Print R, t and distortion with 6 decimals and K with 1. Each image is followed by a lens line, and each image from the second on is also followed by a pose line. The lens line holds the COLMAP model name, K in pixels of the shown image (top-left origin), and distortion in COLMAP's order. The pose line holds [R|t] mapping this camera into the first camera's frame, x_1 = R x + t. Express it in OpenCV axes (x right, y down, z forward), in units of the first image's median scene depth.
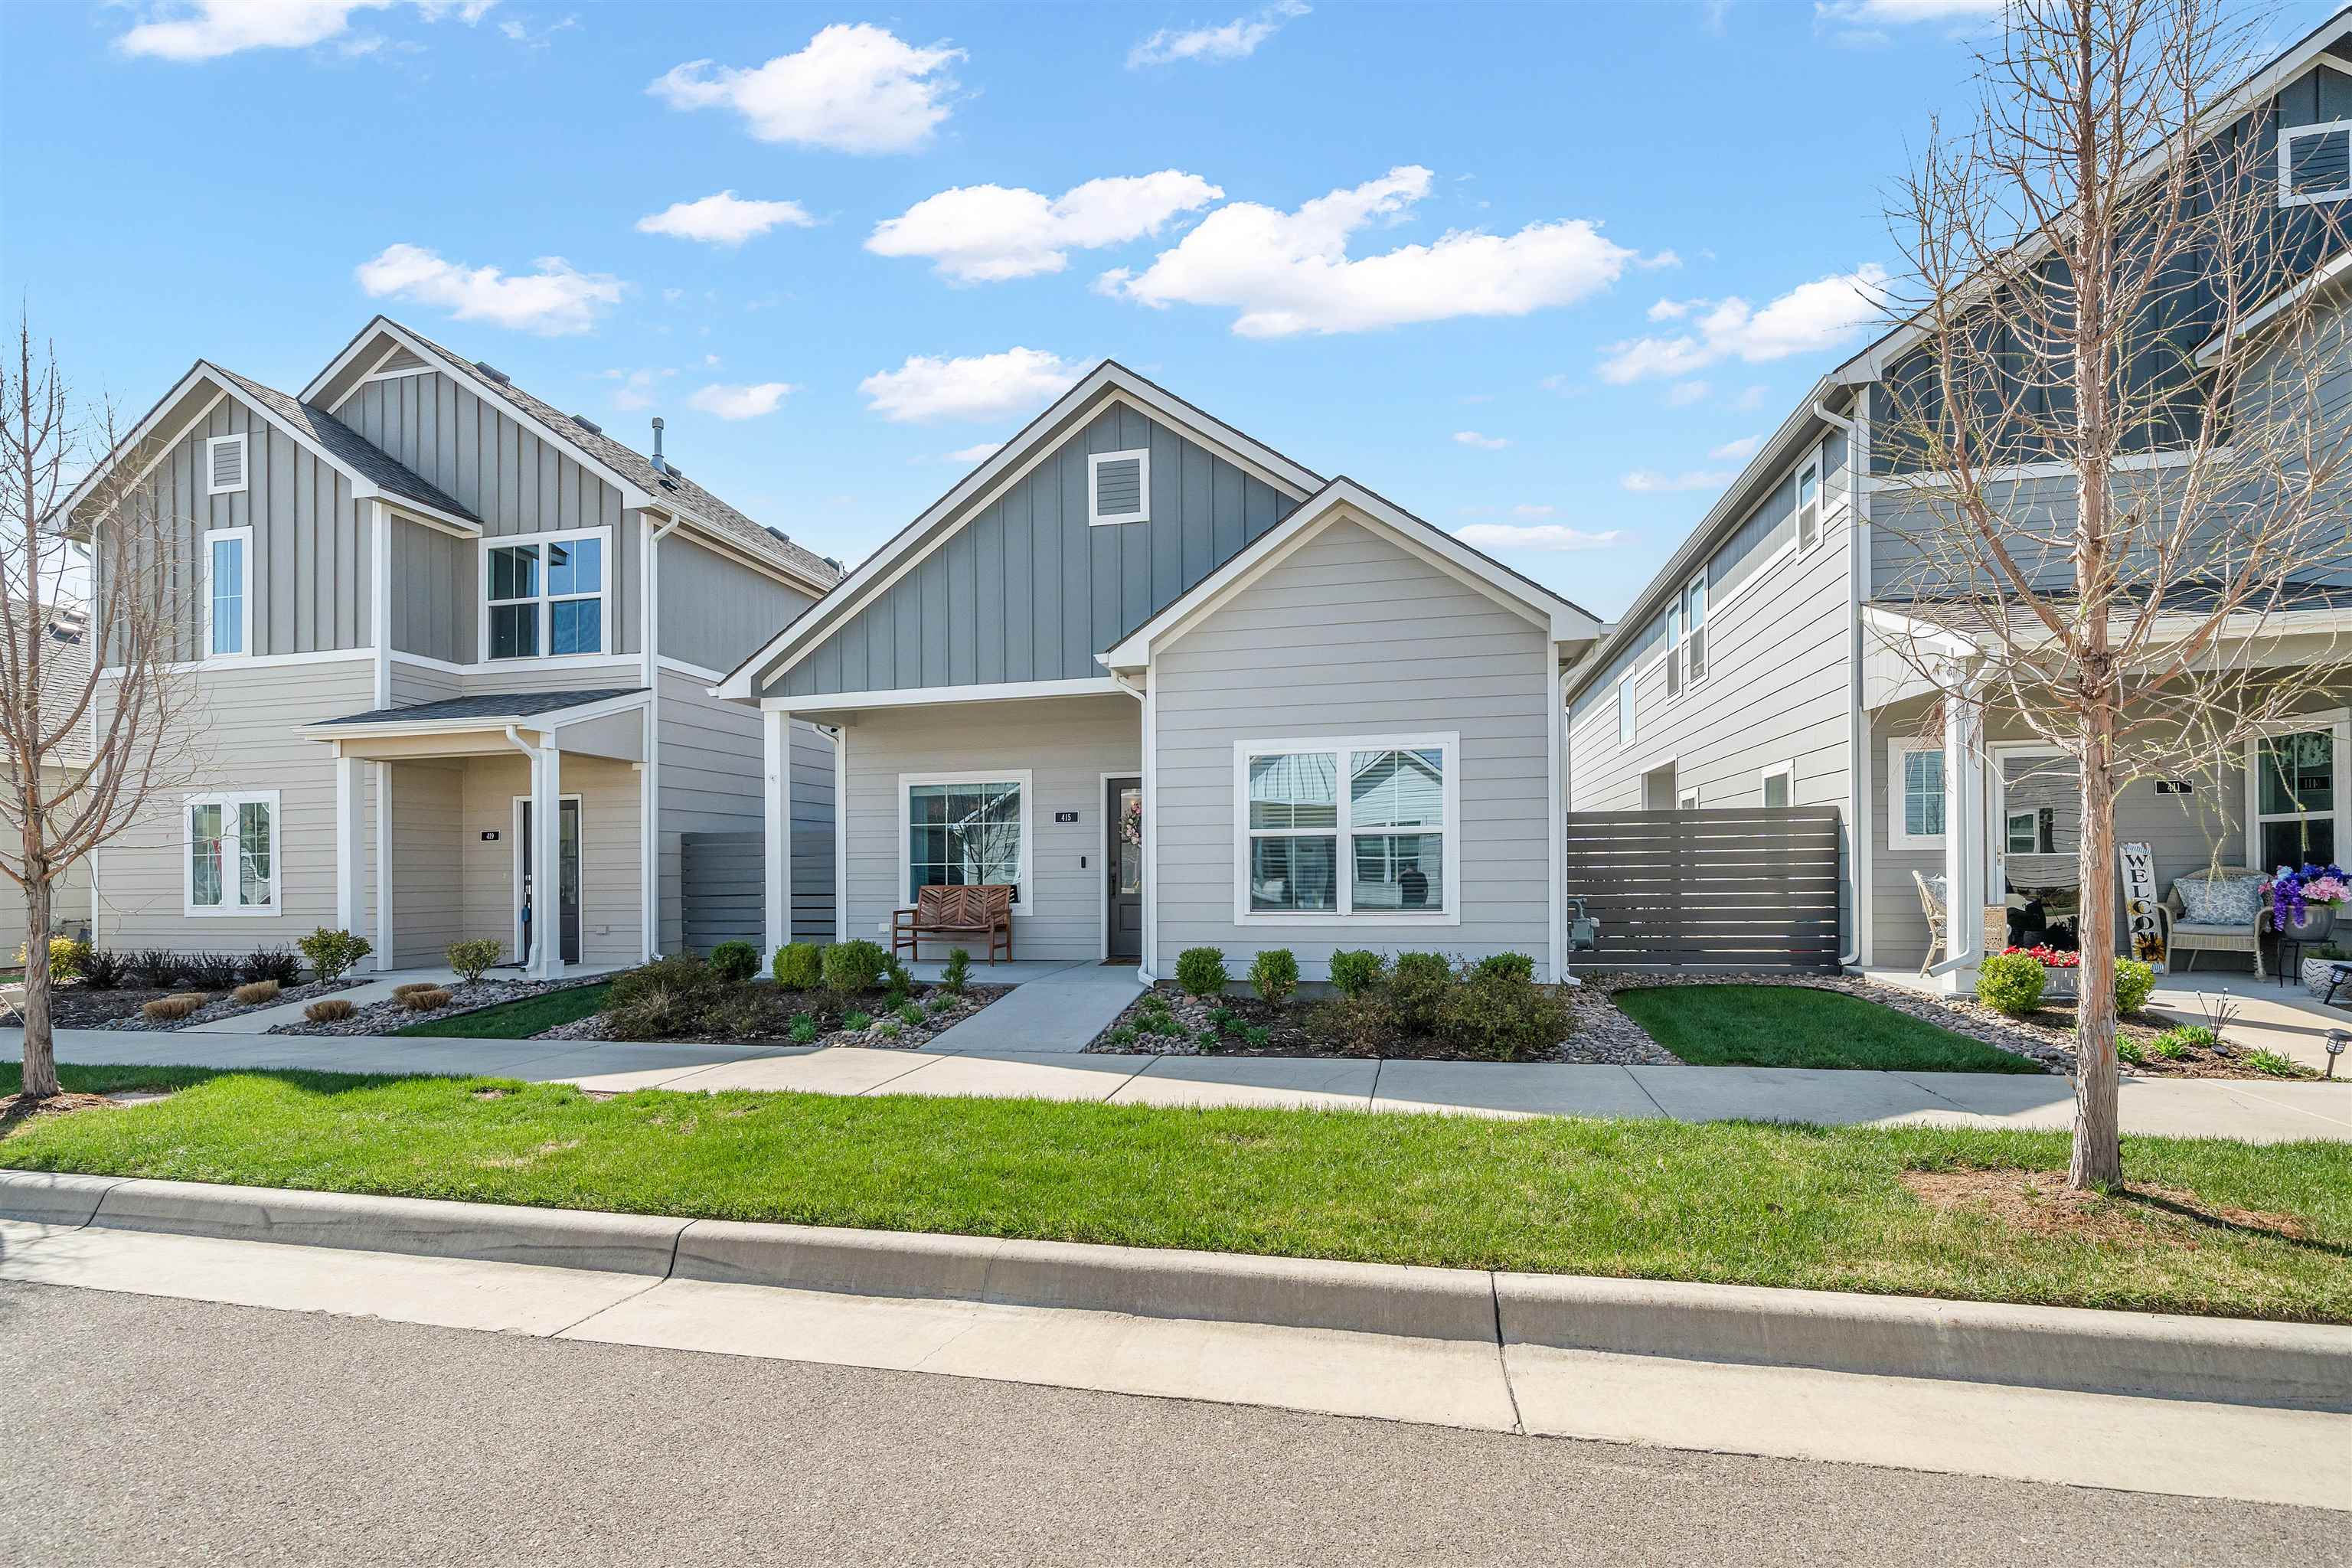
lens RADIAL K [[1054.5, 0, 1189.2], [0, 1054.5, 870.4], [0, 0, 1]] dist [-0.005297, 0.000711]
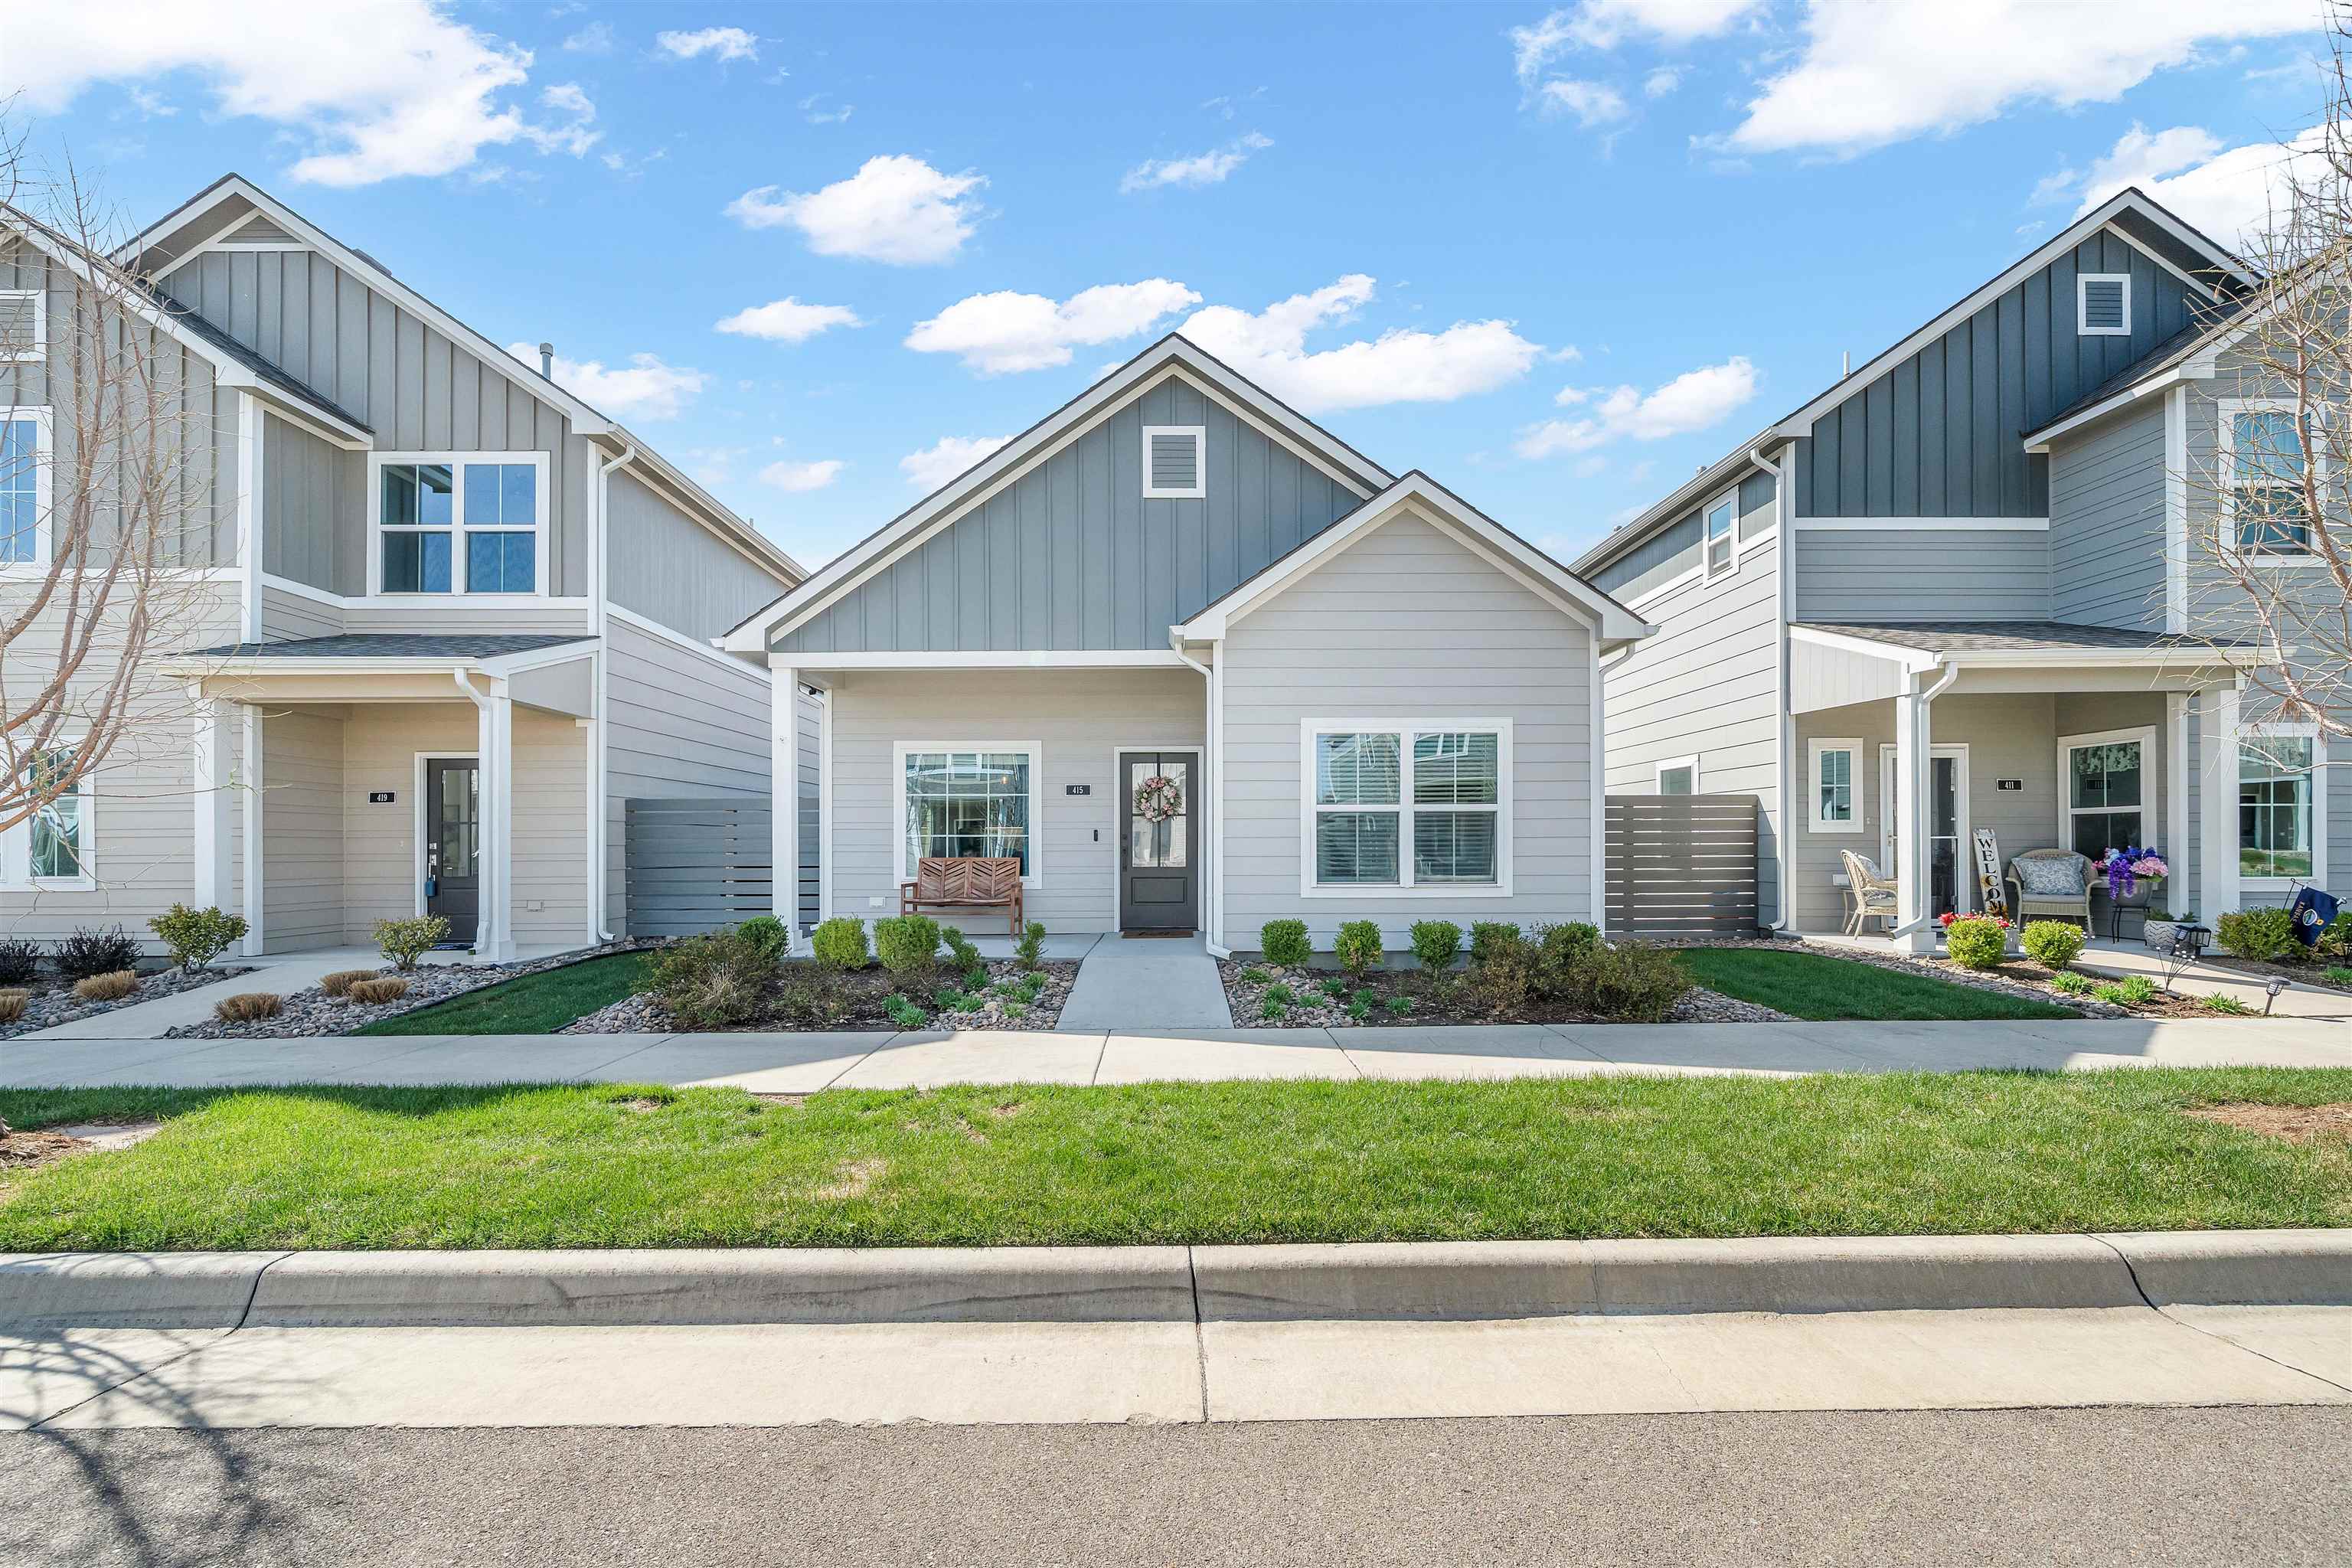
lens RADIAL K [[970.0, 0, 1188.5], [0, 970.0, 847.6], [0, 0, 1]] dist [-0.006157, 0.001327]
pose [[0.972897, 0.008668, 0.231075, -0.287346], [-0.008433, 0.999962, -0.002002, 0.006049], [-0.231084, -0.000001, 0.972934, 0.108401]]
